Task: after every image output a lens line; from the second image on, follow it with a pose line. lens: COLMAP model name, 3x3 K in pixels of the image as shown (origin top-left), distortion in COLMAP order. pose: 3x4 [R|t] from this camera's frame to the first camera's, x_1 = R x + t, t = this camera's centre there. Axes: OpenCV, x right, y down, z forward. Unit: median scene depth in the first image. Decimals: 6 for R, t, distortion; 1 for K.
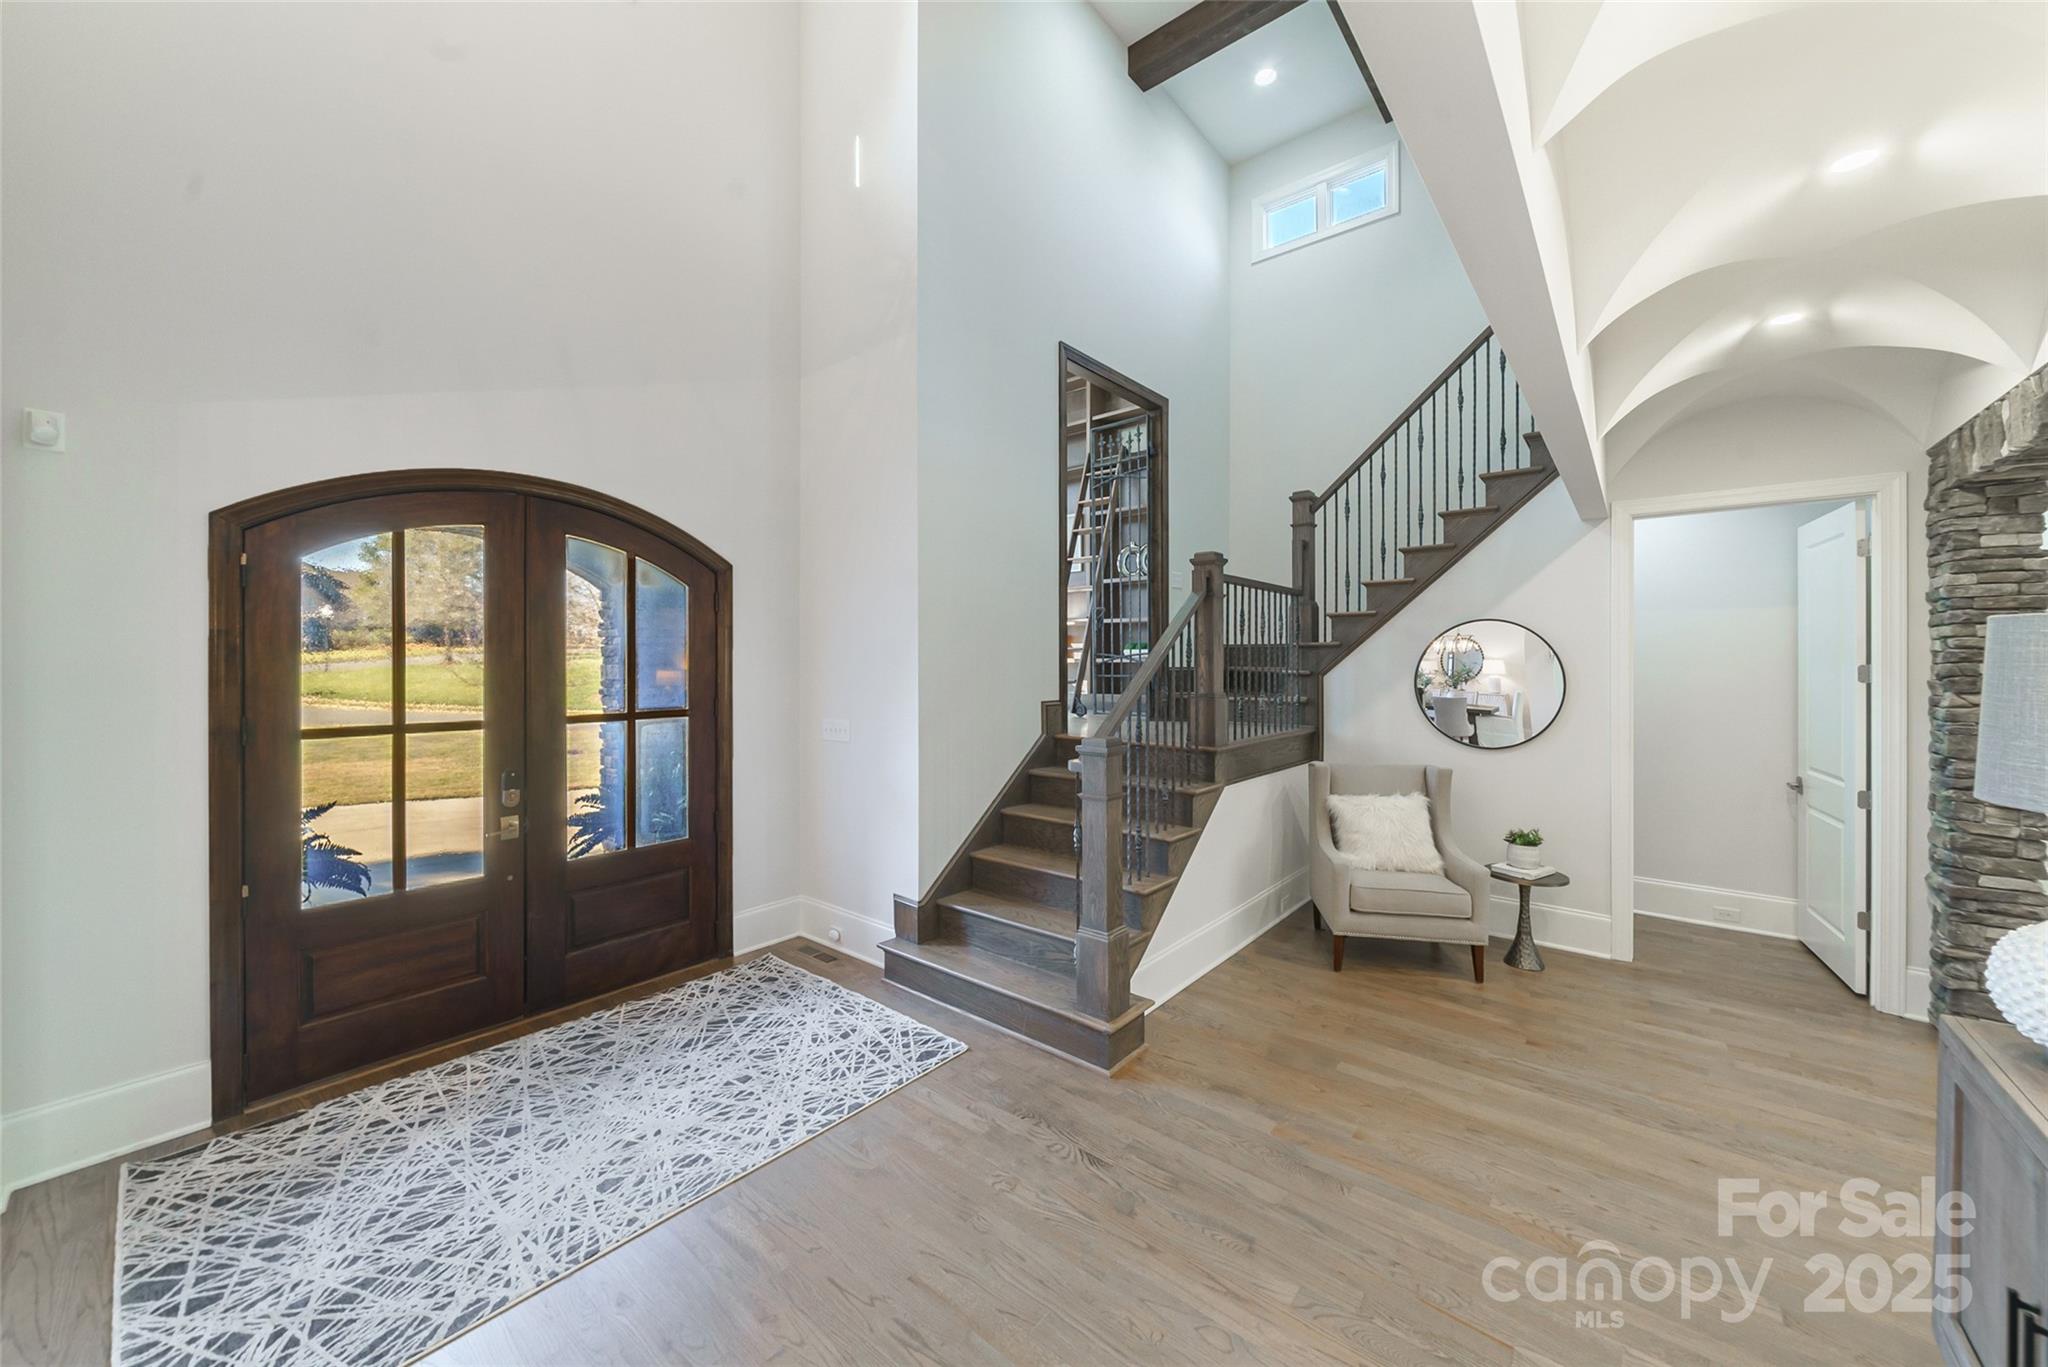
lens RADIAL K [[753.0, 0, 1020.8], [0, 753.0, 665.2], [0, 0, 1]] dist [-0.000635, 0.000049]
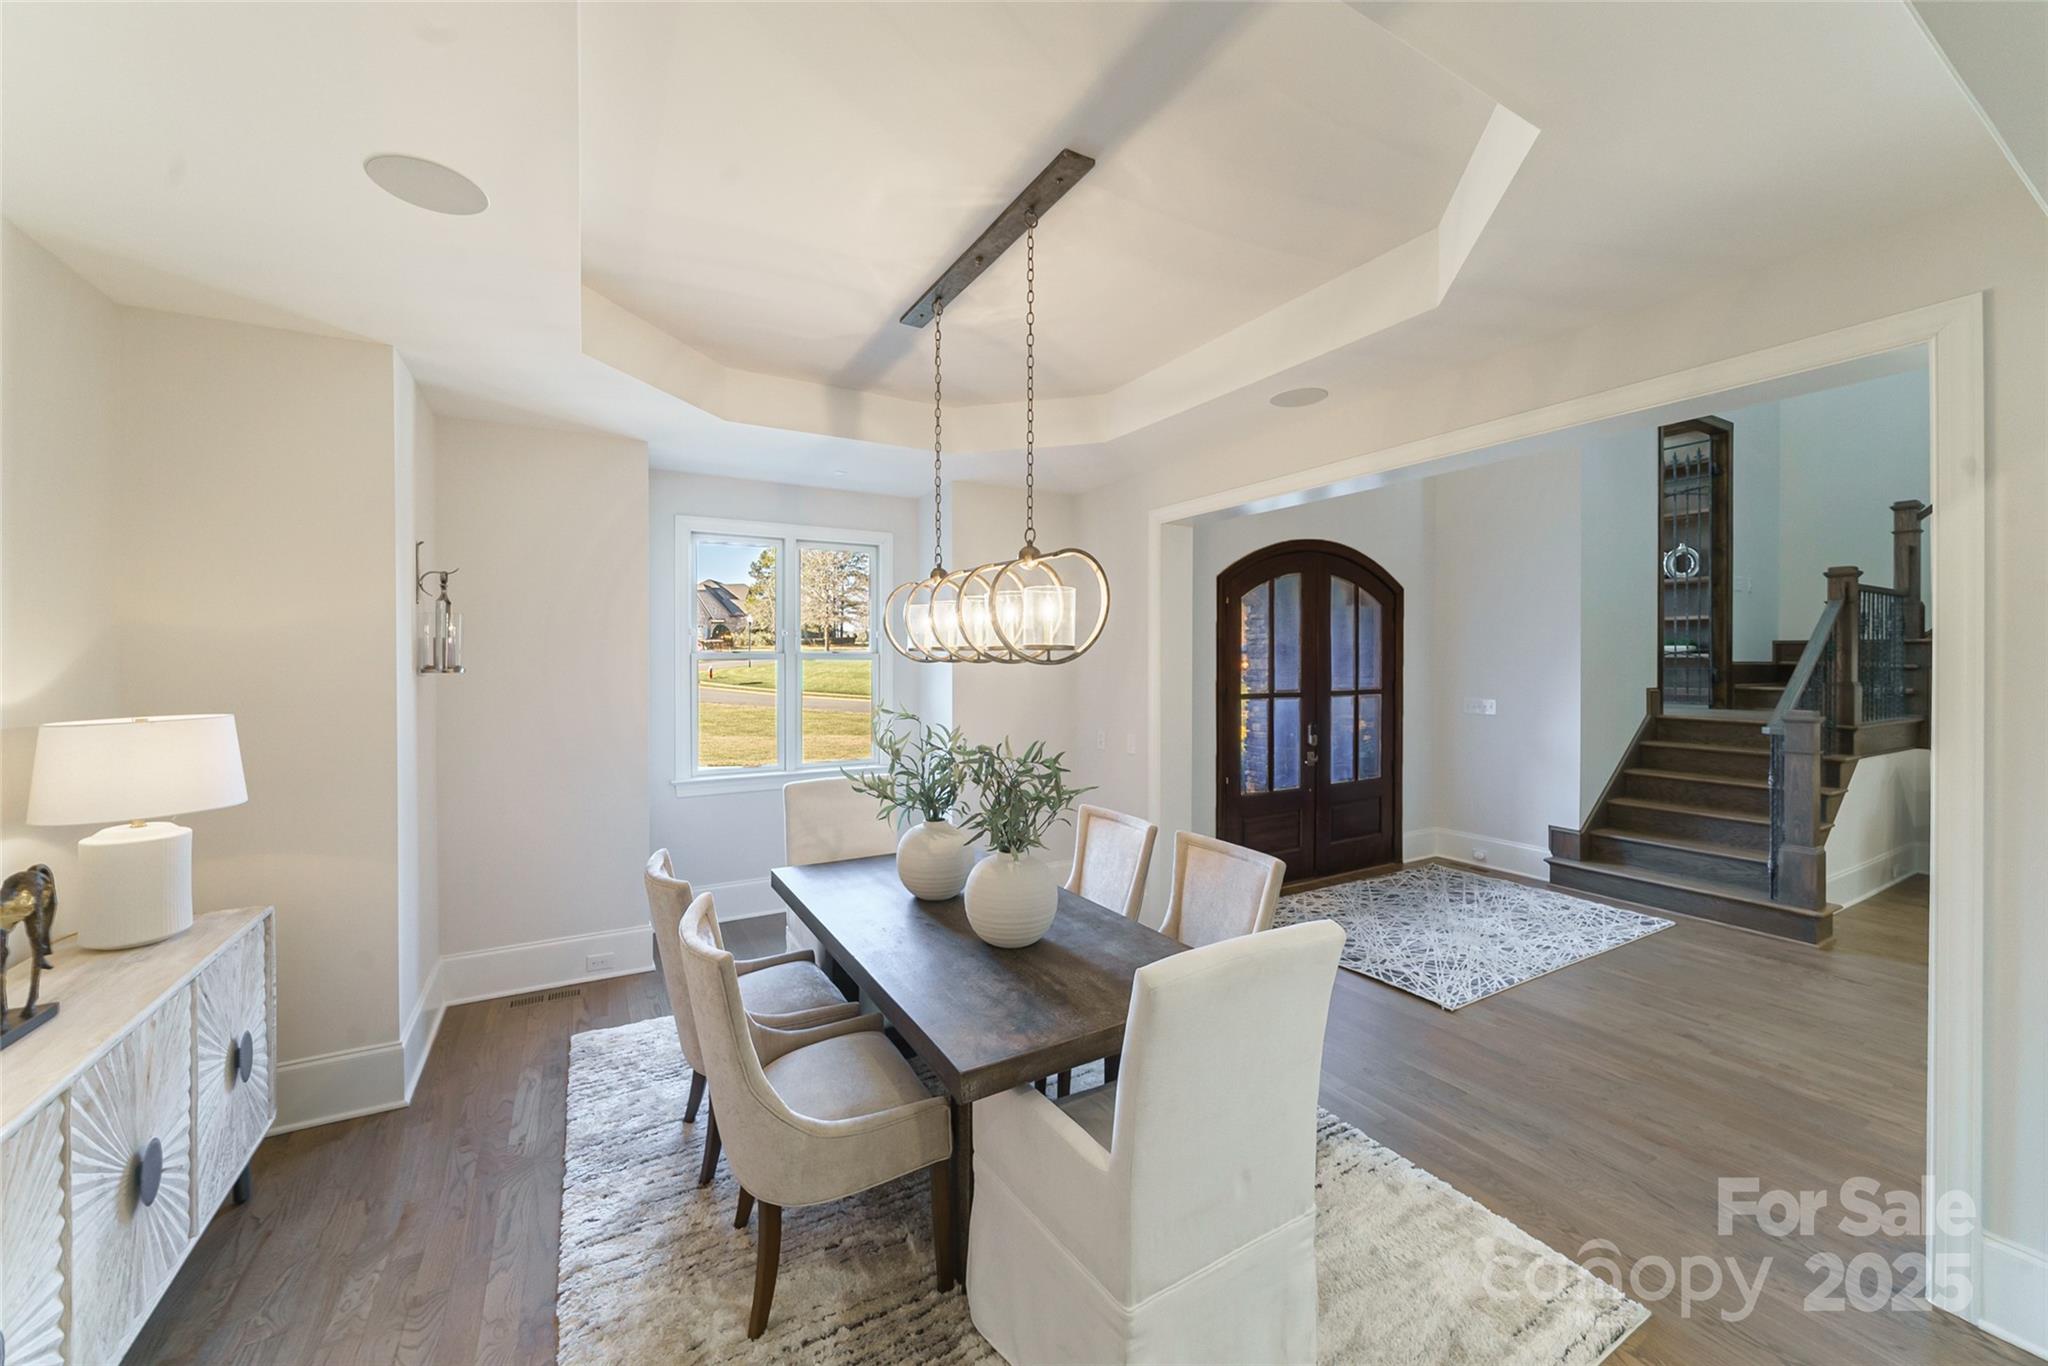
lens RADIAL K [[766.3, 0, 1017.3], [0, 766.3, 663.8], [0, 0, 1]] dist [-0.000844, -0.000057]
pose [[0.936908, 0.000854, -0.349574, -0.617555], [0.000241, 0.999995, 0.003089, 0.003820], [0.349575, -0.002978, 0.936904, -0.683230]]
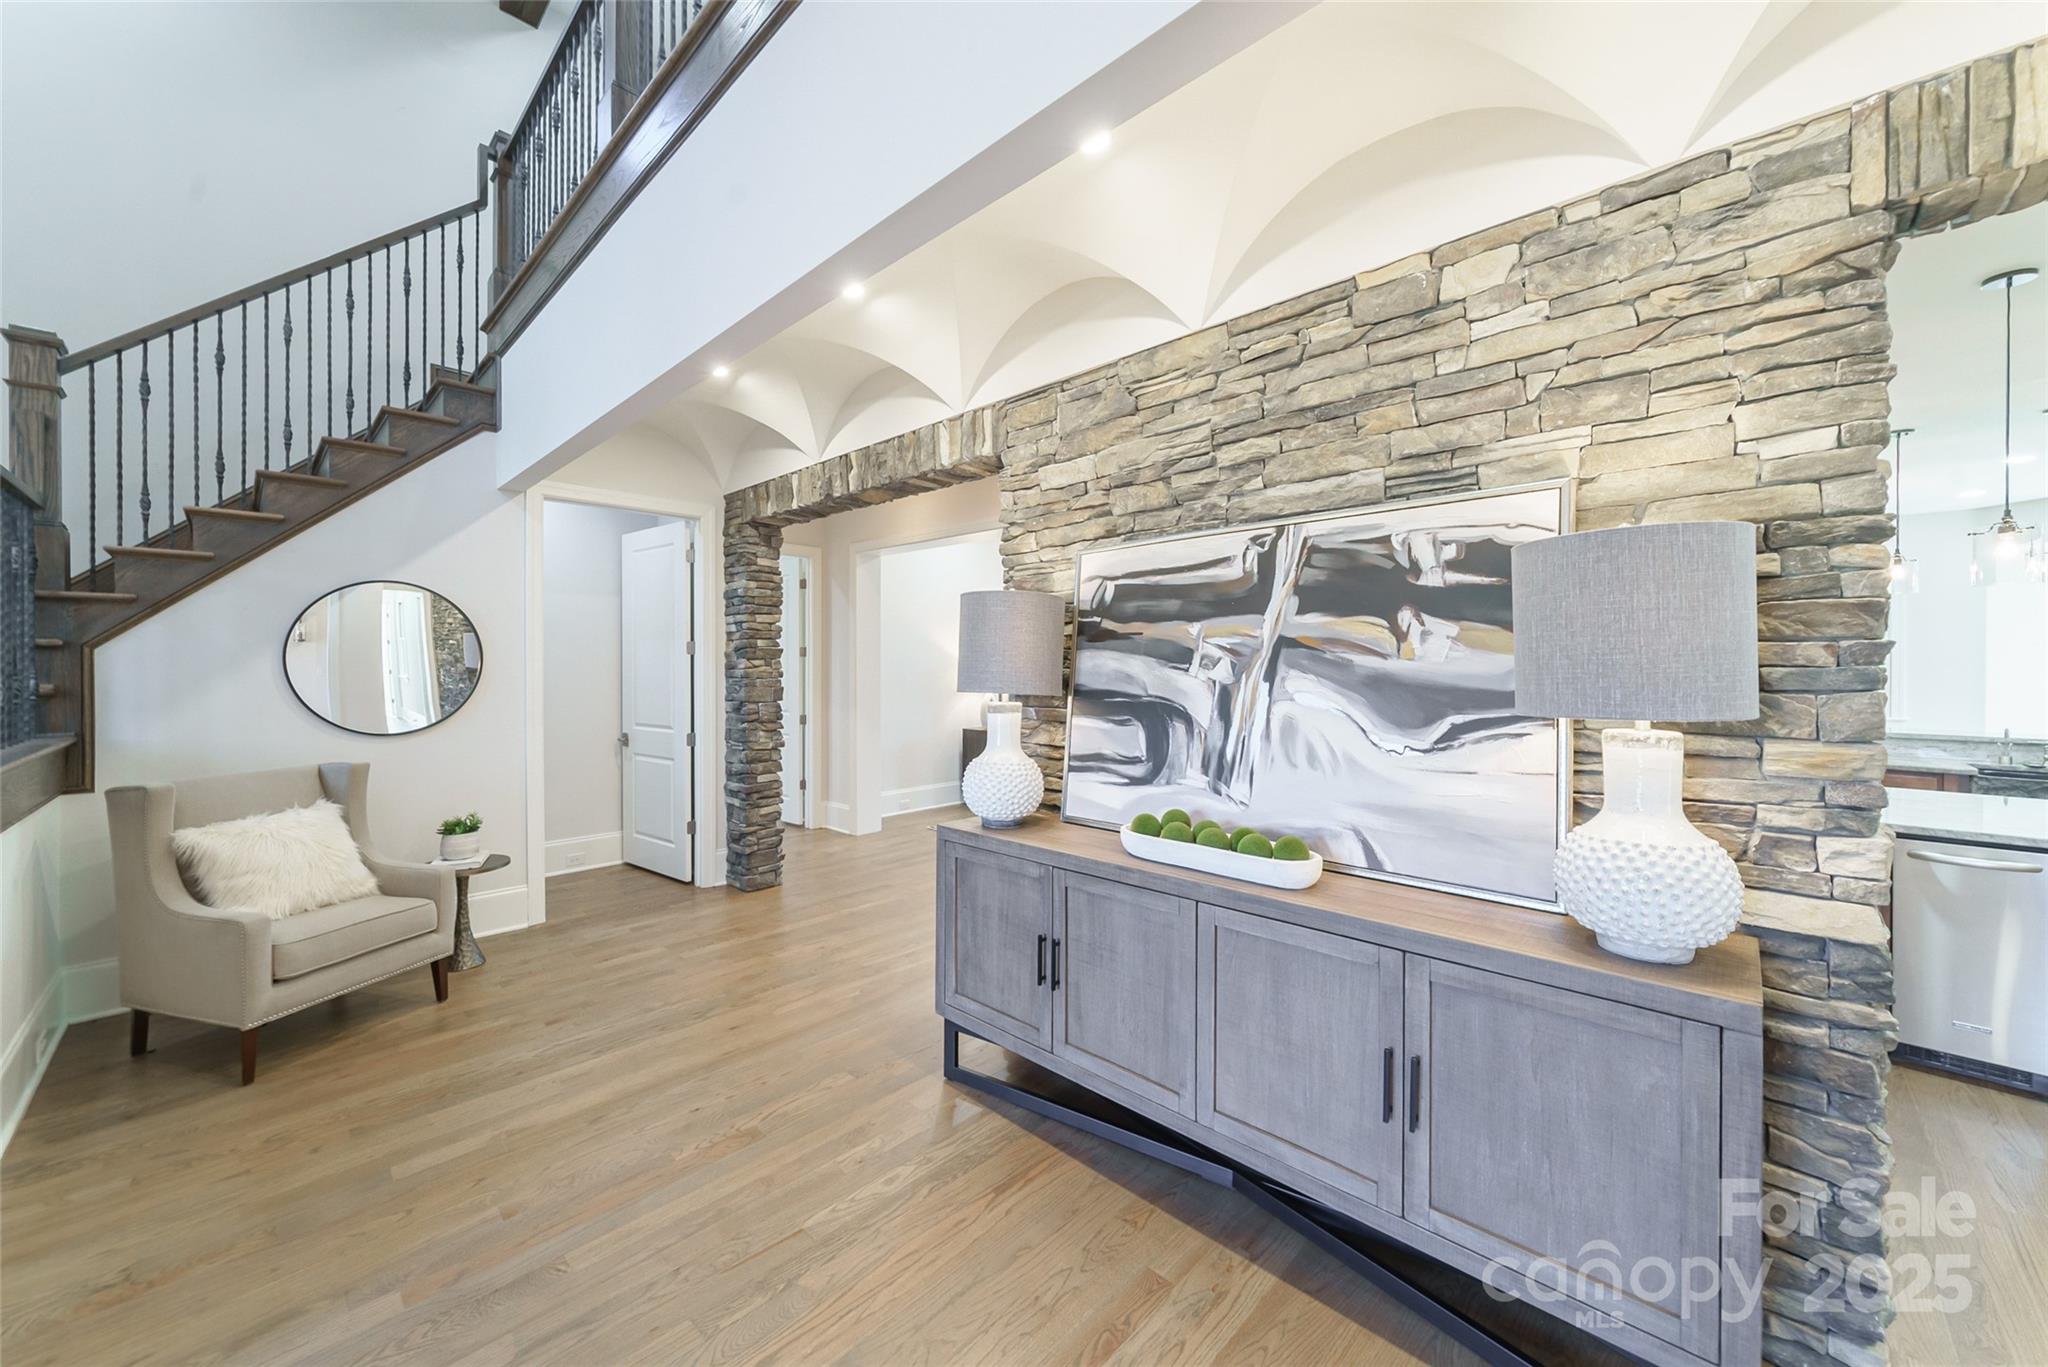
lens RADIAL K [[753.0, 0, 1020.8], [0, 753.0, 665.2], [0, 0, 1]] dist [-0.000635, 0.000049]
pose [[0.079566, -0.004244, 0.996821, -0.194121], [0.003700, 0.999985, 0.003962, 0.038548], [-0.996823, 0.003373, 0.079580, 0.278269]]
